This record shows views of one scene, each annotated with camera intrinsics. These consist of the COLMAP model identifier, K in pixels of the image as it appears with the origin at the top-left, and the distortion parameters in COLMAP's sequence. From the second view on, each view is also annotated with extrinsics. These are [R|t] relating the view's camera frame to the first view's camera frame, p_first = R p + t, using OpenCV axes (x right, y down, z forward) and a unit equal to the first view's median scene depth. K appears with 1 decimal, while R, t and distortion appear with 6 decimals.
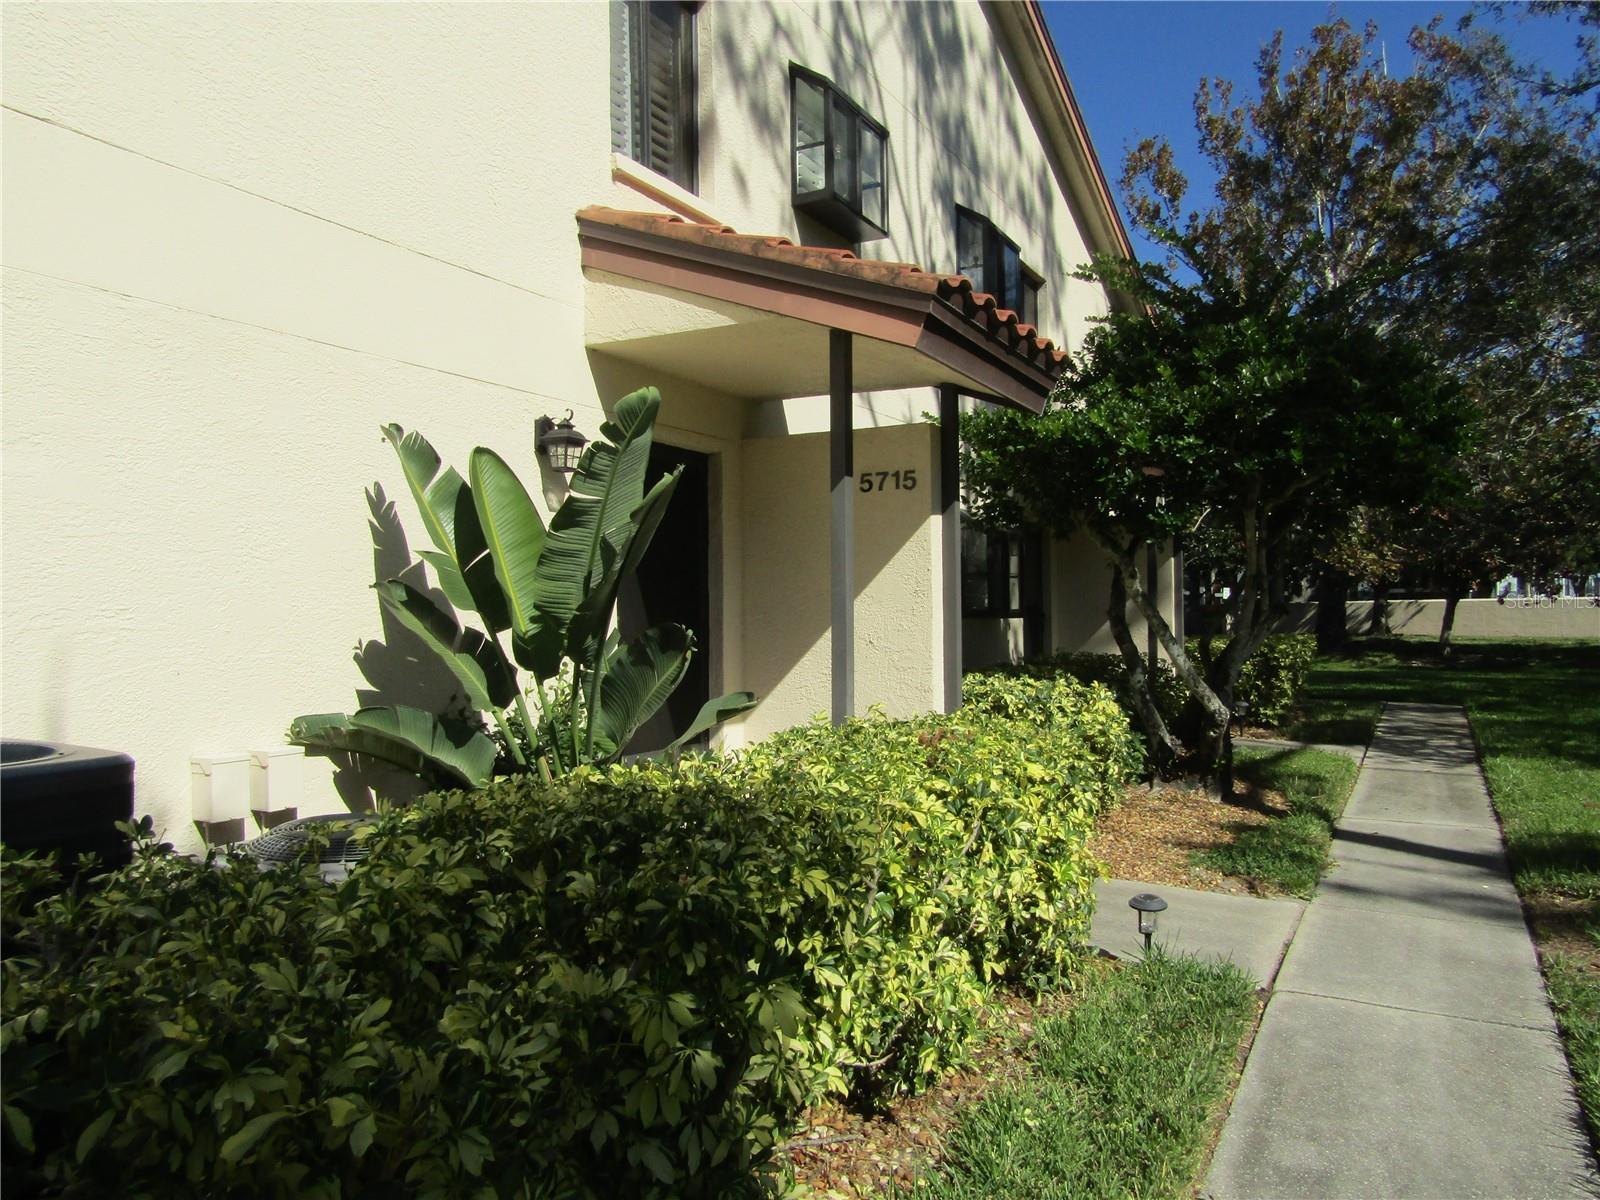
lens RADIAL K [[1147.2, 0, 800.0], [0, 1147.2, 600.0], [0, 0, 1]] dist [0.001082, 0.002472]
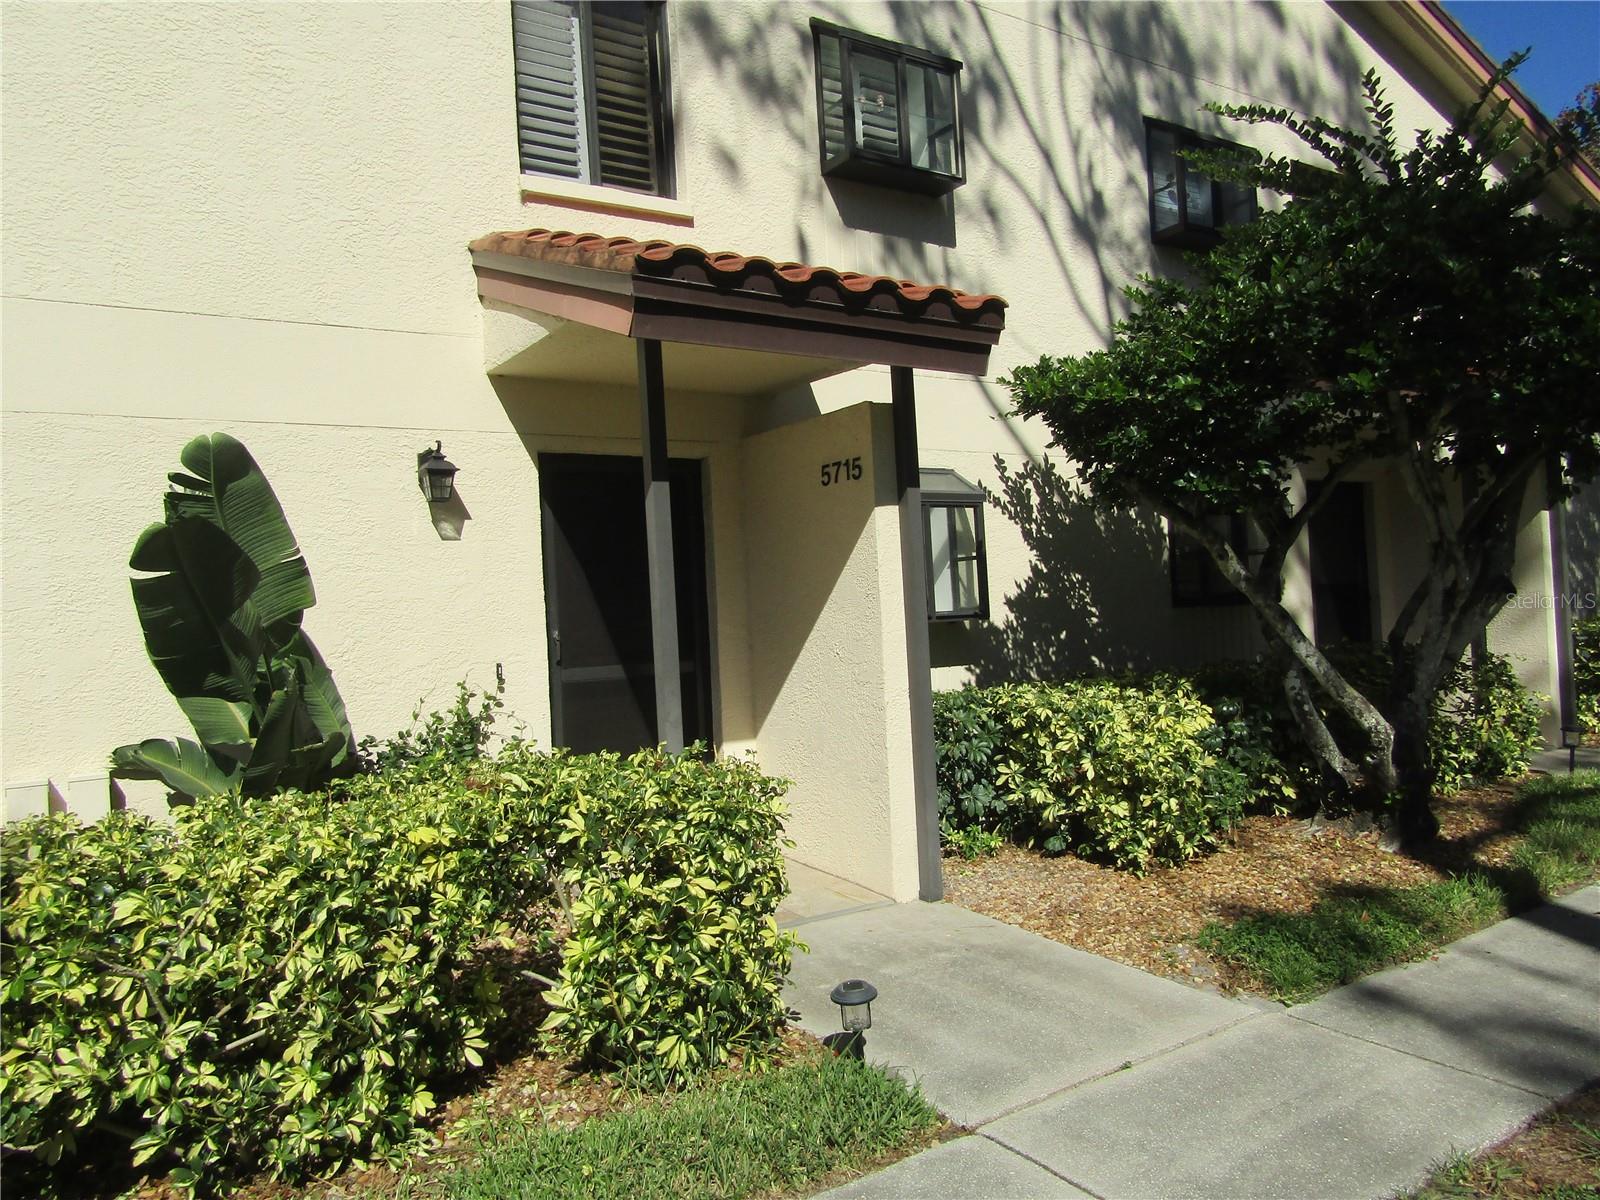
lens RADIAL K [[1147.2, 0, 800.0], [0, 1147.2, 600.0], [0, 0, 1]] dist [0.001082, 0.002472]
pose [[0.878784, -0.042041, -0.475364, 0.434220], [0.050155, 0.998732, 0.004393, -0.009421], [0.474577, -0.027702, 0.879778, 0.189371]]
